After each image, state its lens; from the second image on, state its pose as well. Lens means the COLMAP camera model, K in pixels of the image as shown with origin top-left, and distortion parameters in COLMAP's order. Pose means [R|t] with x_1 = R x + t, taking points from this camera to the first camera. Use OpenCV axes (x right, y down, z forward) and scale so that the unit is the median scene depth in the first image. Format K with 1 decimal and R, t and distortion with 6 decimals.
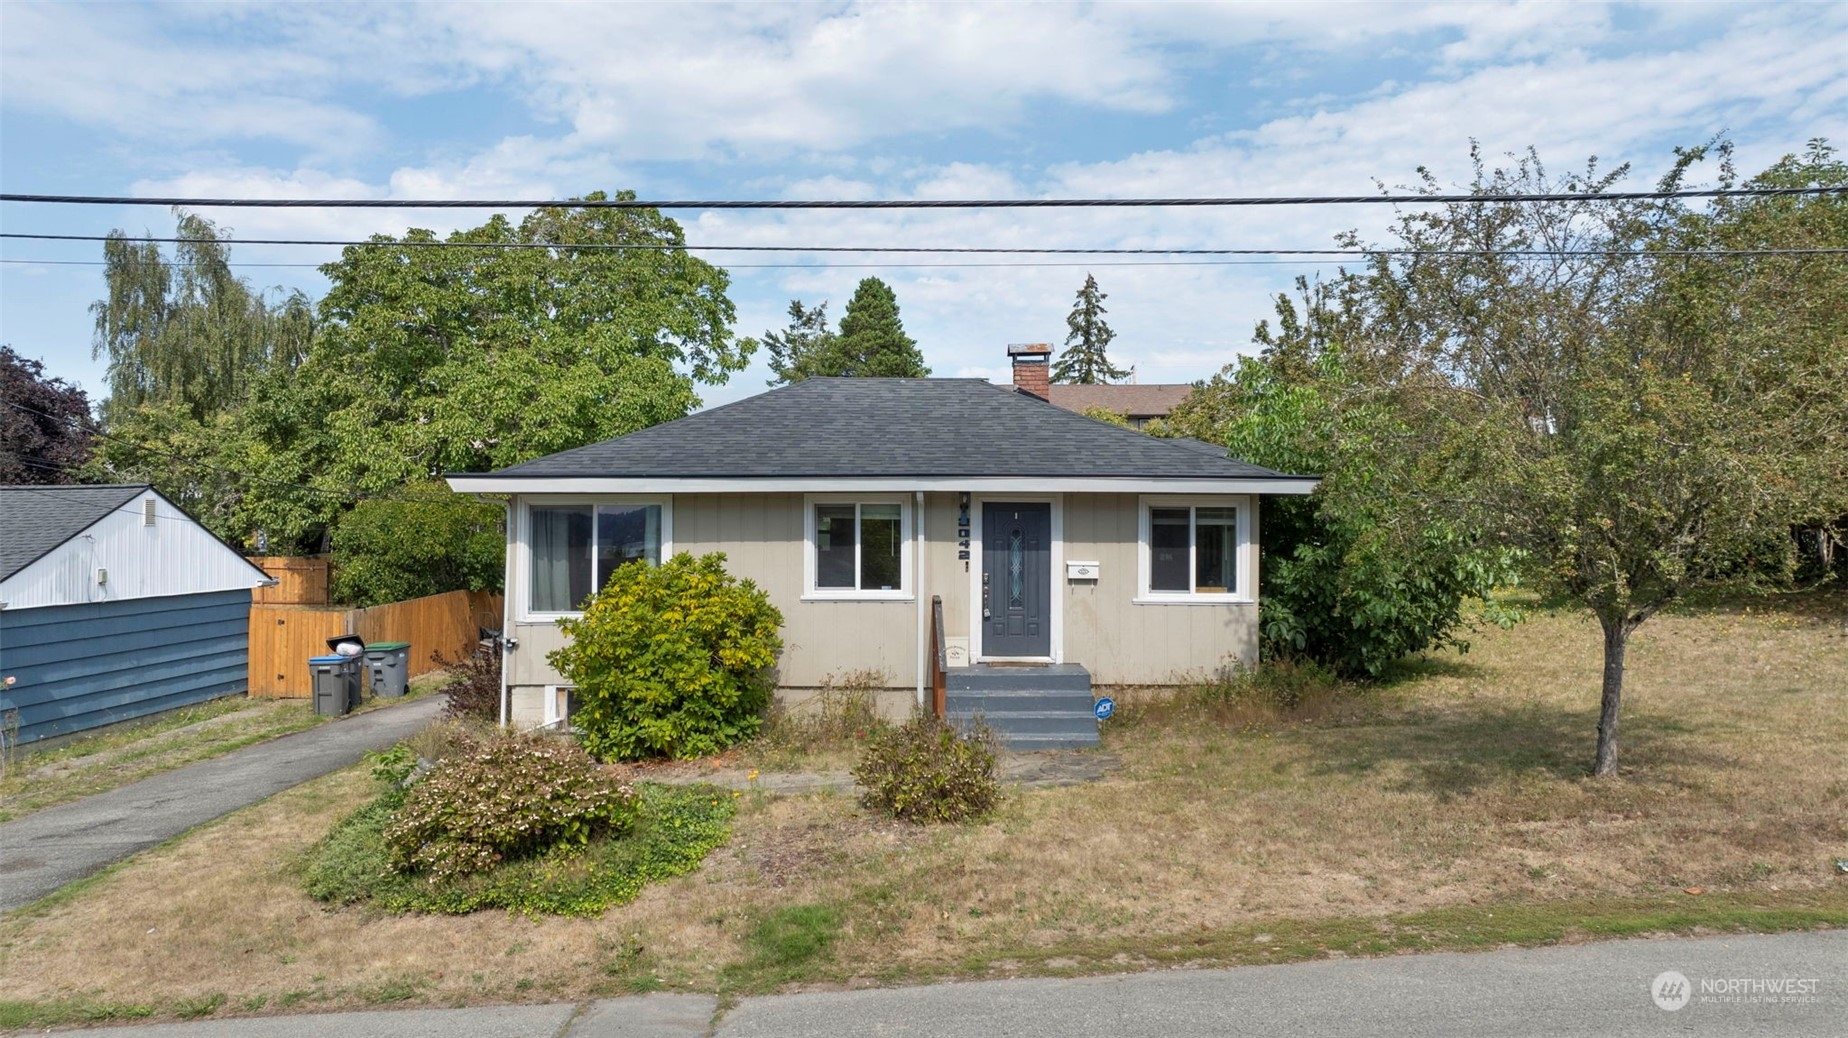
lens RADIAL K [[1331.0, 0, 926.3], [0, 1331.0, 518.1], [0, 0, 1]] dist [-0.029710, 0.004447]
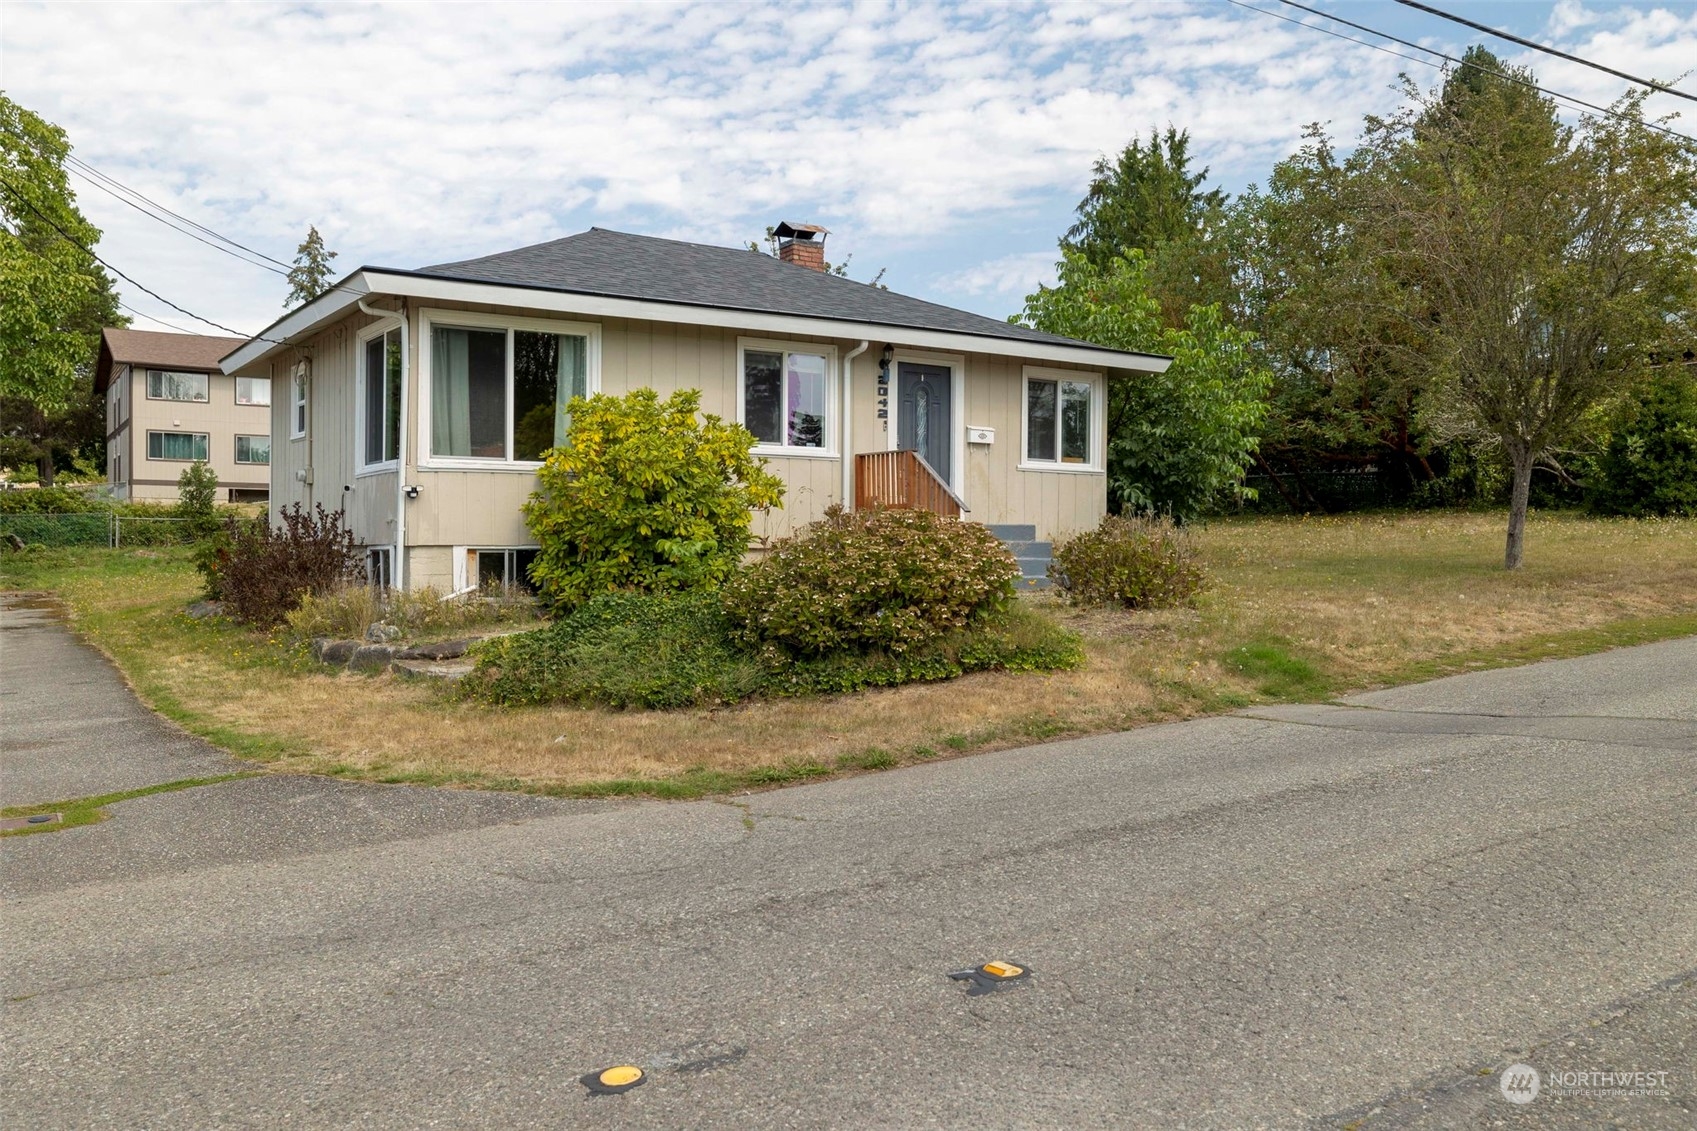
lens RADIAL K [[1438.0, 0, 830.8], [0, 1438.0, 566.9], [0, 0, 1]] dist [-0.001078, 0.002908]
pose [[0.837694, -0.000846, 0.546139, -0.598089], [-0.007376, 0.999890, 0.012862, 0.131032], [-0.546090, -0.014803, 0.837596, 0.143371]]
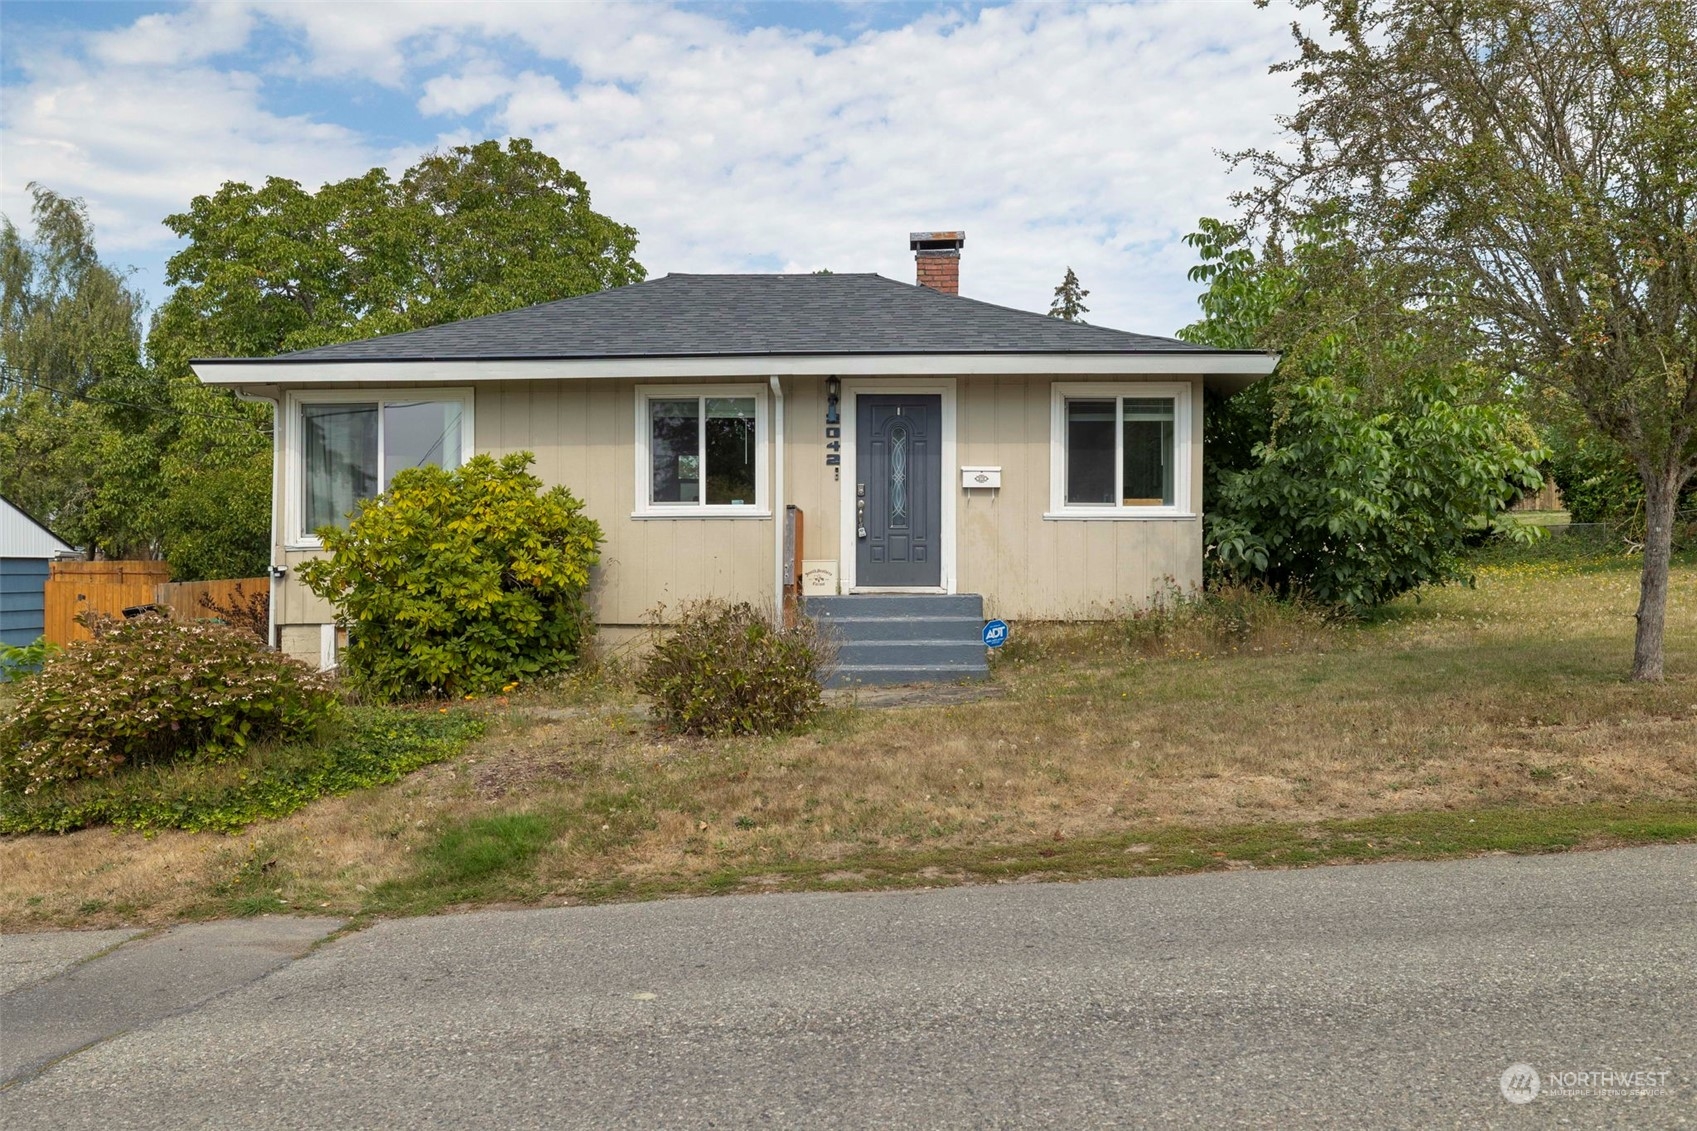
lens RADIAL K [[1438.0, 0, 856.1], [0, 1438.0, 581.8], [0, 0, 1]] dist [-0.001078, 0.002908]
pose [[0.999335, -0.002885, -0.036351, 0.076170], [0.003262, 0.999941, 0.010316, 0.095812], [0.036319, -0.010427, 0.999286, 0.135856]]
